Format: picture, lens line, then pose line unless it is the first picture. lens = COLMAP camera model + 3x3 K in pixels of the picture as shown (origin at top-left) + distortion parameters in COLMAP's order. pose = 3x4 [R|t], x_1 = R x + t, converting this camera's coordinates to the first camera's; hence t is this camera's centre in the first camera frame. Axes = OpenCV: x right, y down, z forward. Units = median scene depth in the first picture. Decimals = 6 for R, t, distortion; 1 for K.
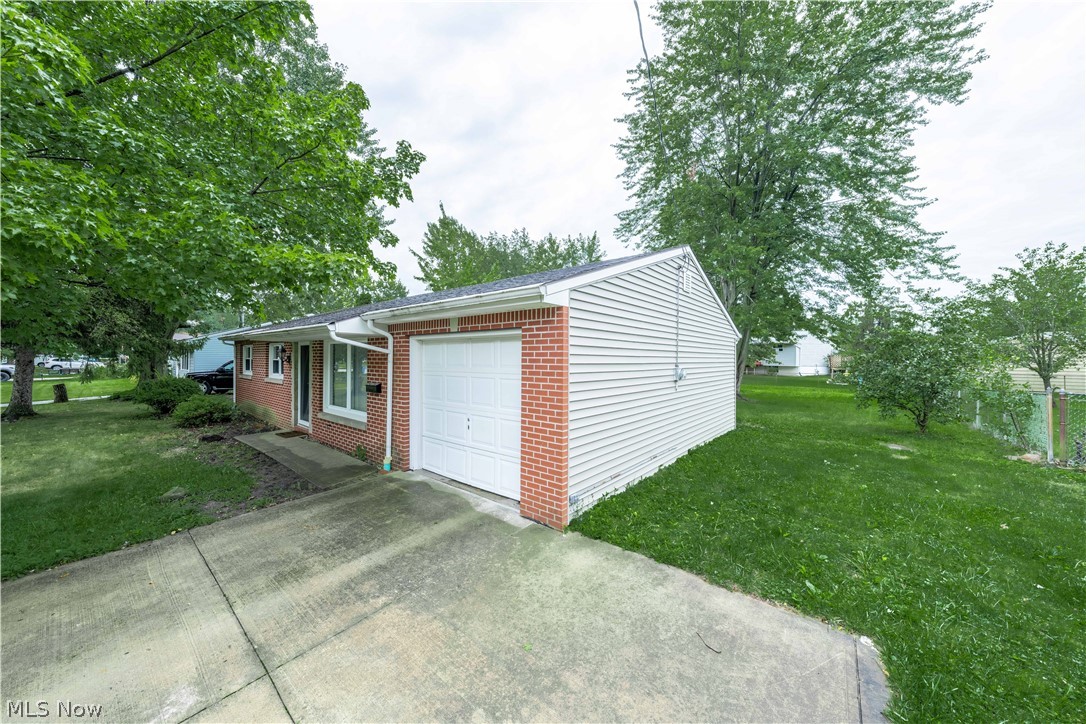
lens RADIAL K [[374.9, 0, 545.8], [0, 374.9, 357.3], [0, 0, 1]] dist [-0.001003, 0.000670]
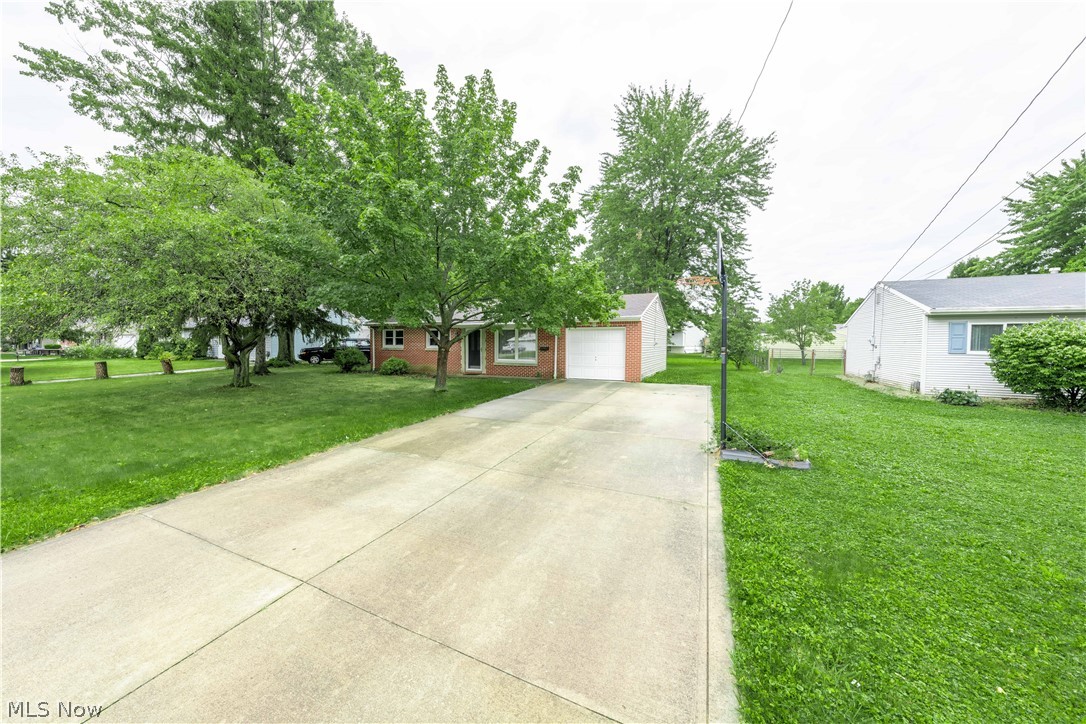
lens RADIAL K [[374.9, 0, 542.1], [0, 374.9, 358.3], [0, 0, 1]] dist [-0.001003, 0.000670]
pose [[0.970928, -0.010517, 0.239140, -0.405300], [-0.000203, 0.998998, 0.044756, 0.013781], [-0.239371, -0.043504, 0.969953, -0.534640]]
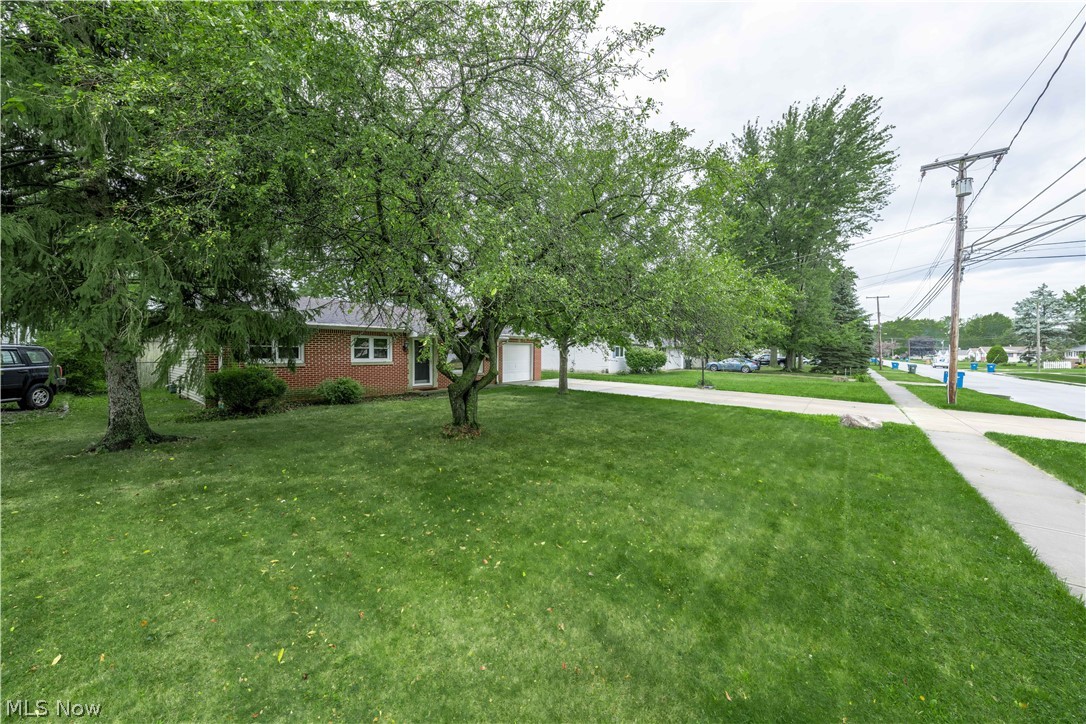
lens RADIAL K [[374.9, 0, 541.5], [0, 374.9, 359.2], [0, 0, 1]] dist [-0.001003, 0.000670]
pose [[-0.043876, -0.009510, 0.998992, -1.320907], [-0.002664, 0.999952, 0.009402, 0.018330], [-0.999033, -0.002248, -0.043900, 0.263780]]
